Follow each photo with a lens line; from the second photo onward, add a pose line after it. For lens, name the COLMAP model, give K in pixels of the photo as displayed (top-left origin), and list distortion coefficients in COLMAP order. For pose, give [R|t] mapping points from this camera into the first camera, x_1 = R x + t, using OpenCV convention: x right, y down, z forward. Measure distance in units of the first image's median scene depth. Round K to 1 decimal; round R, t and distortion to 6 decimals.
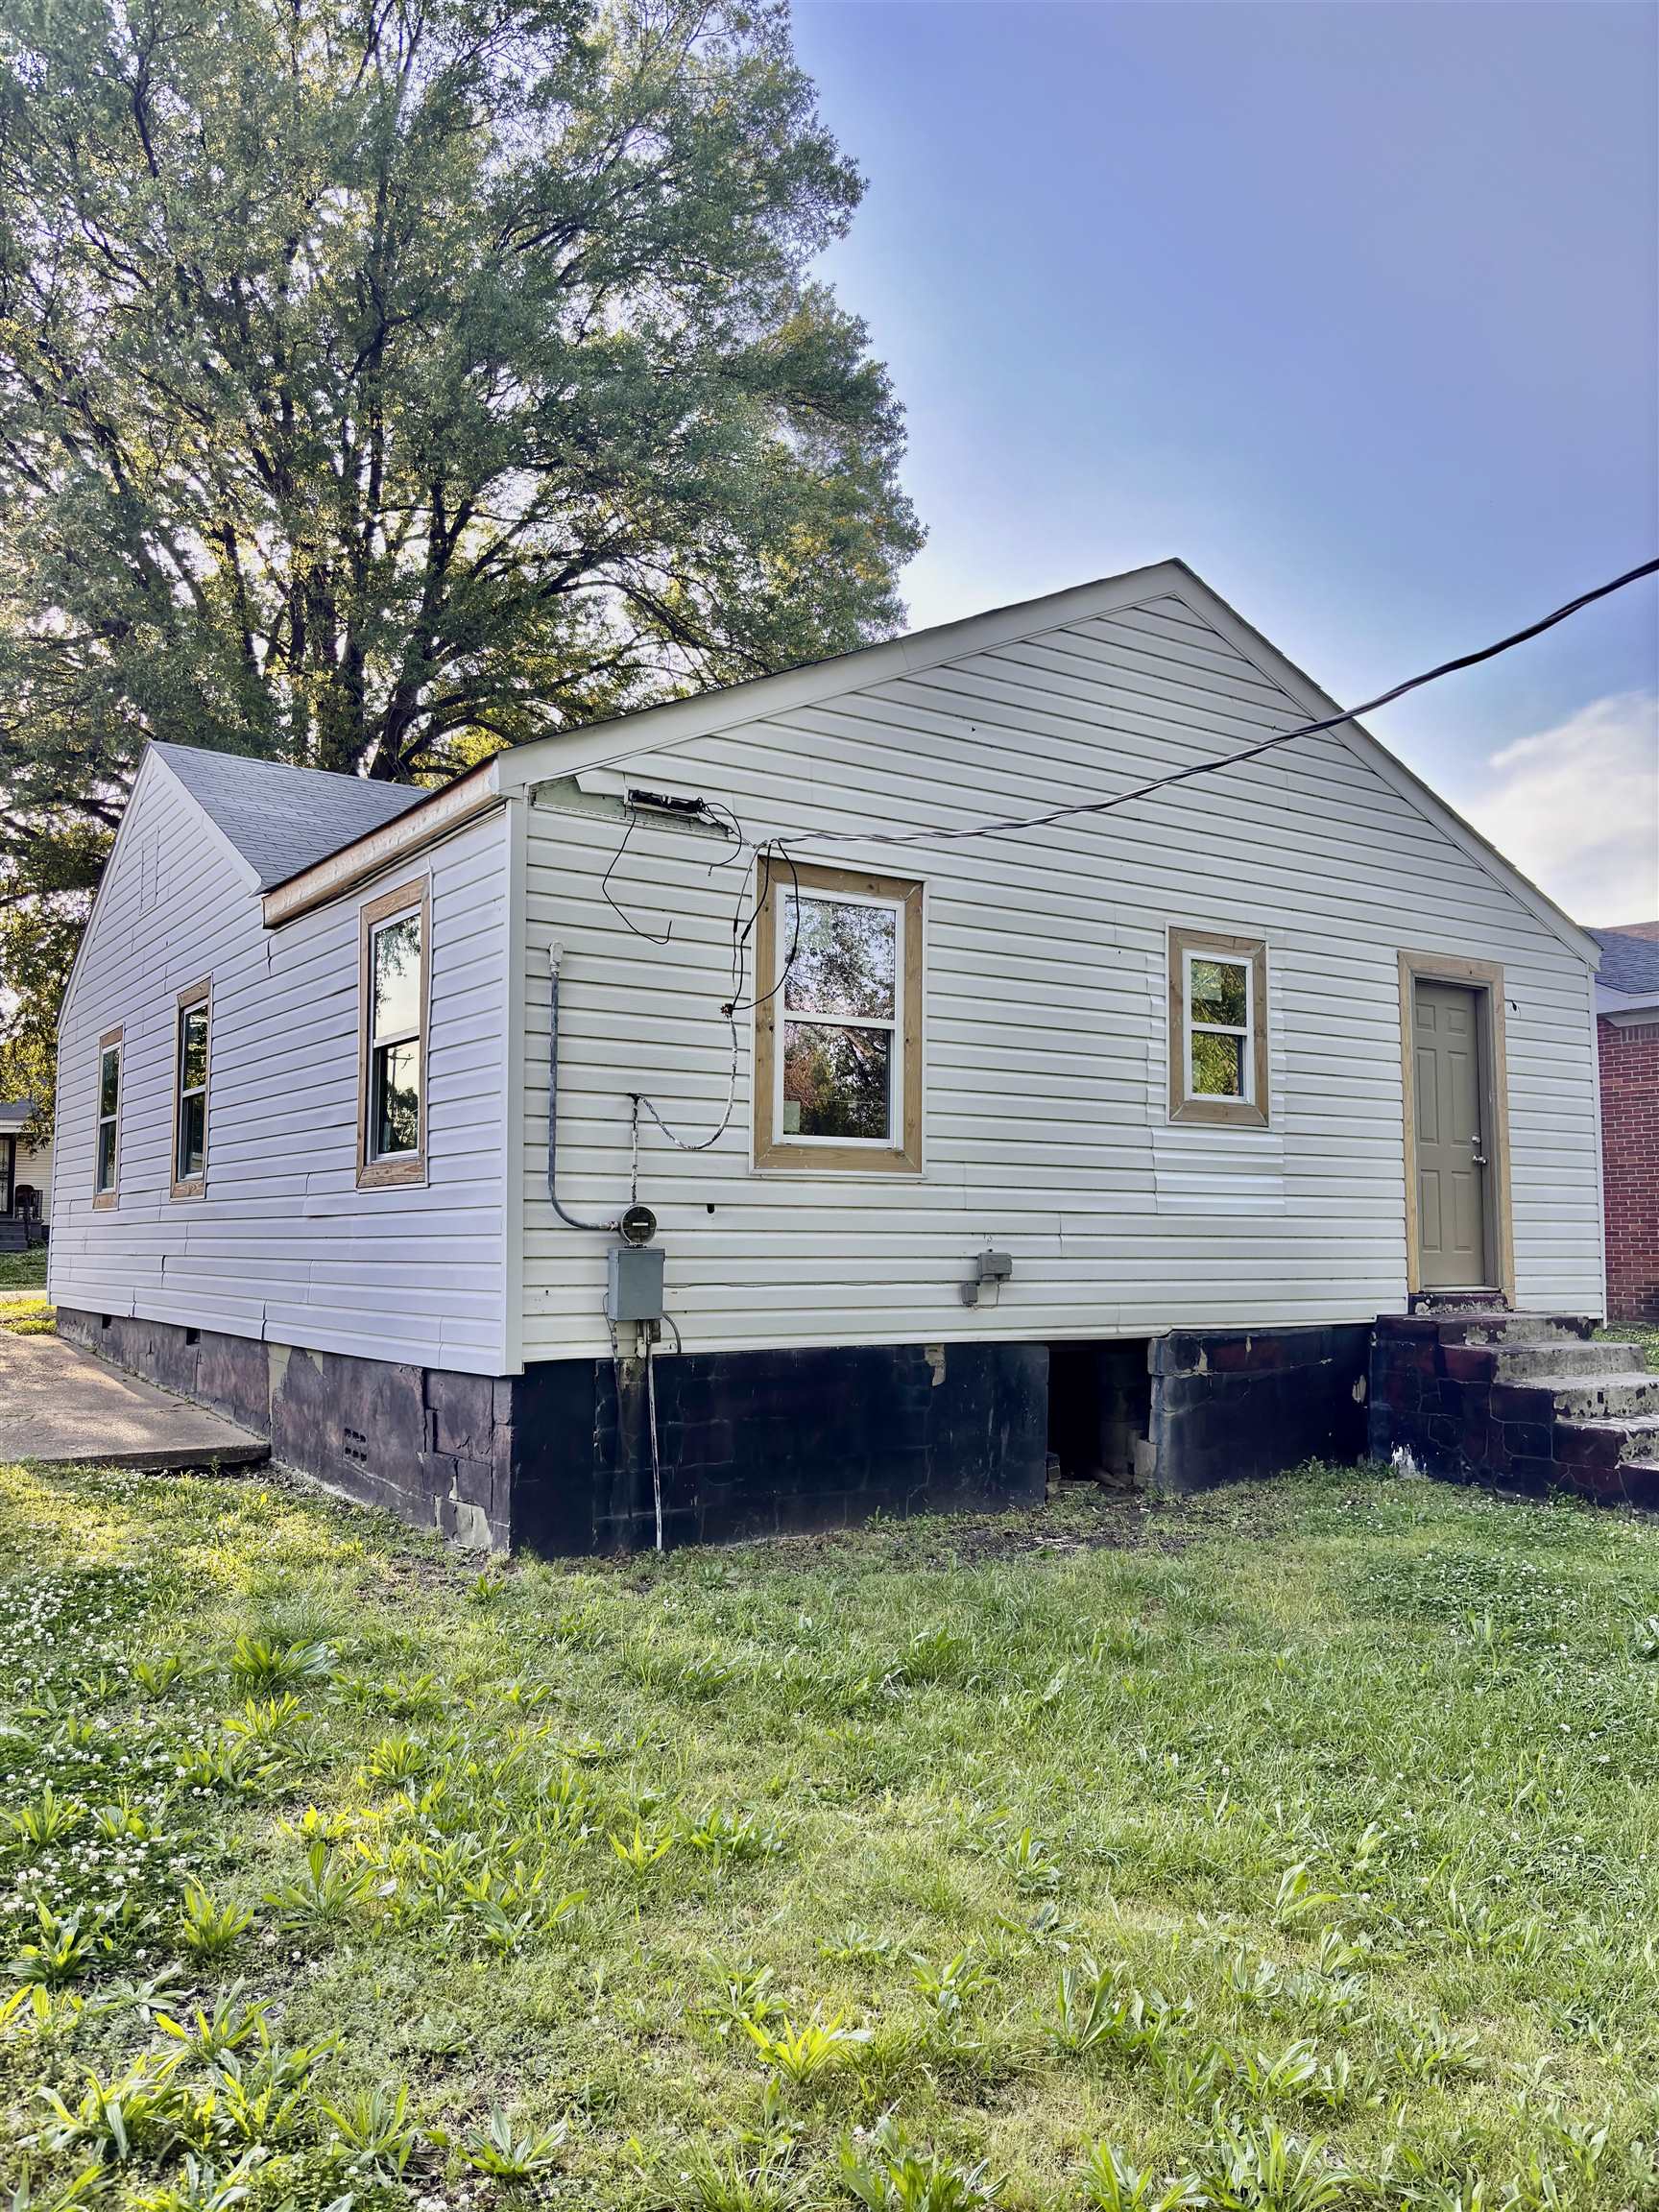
lens RADIAL K [[1708.1, 0, 829.3], [0, 1708.1, 1143.5], [0, 0, 1]] dist [0.001602, -0.002948]
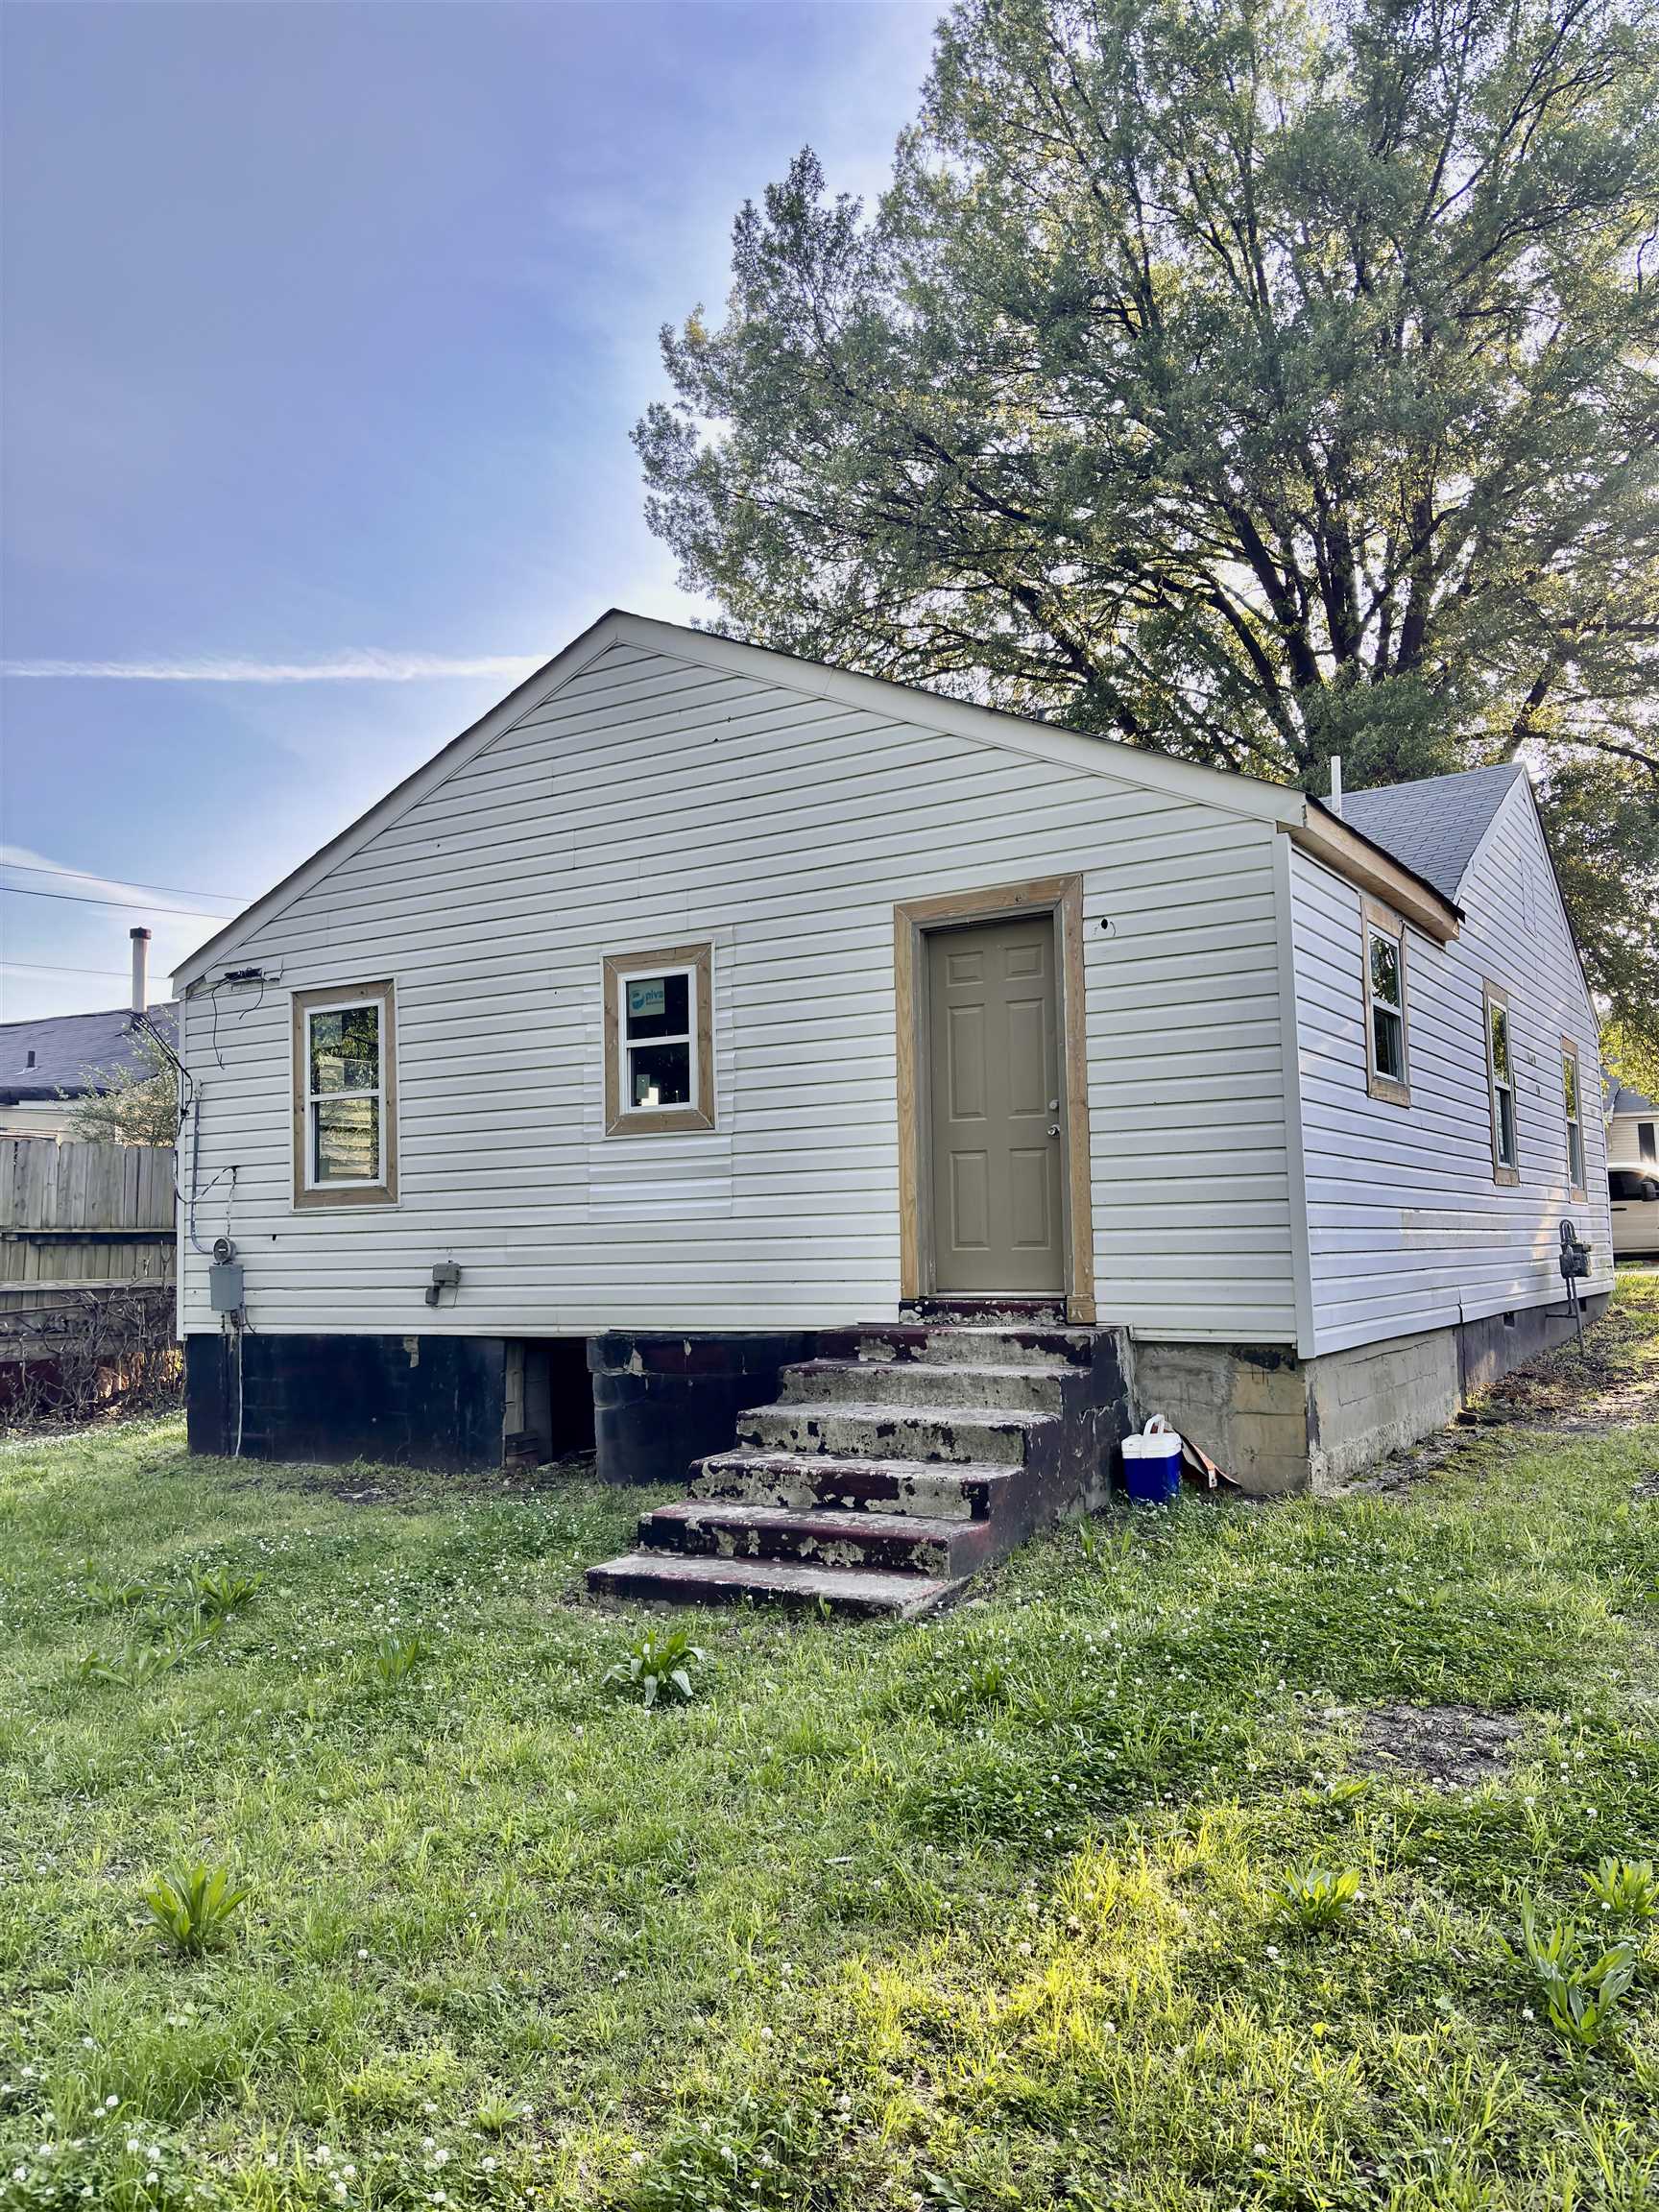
lens RADIAL K [[1675.9, 0, 829.5], [0, 1675.9, 1106.0], [0, 0, 1]] dist [0.058965, -0.002444]
pose [[0.427801, -0.088395, -0.899540, 1.204257], [0.081848, 0.994906, -0.058842, 0.041094], [0.900159, -0.048453, 0.432857, 0.661139]]
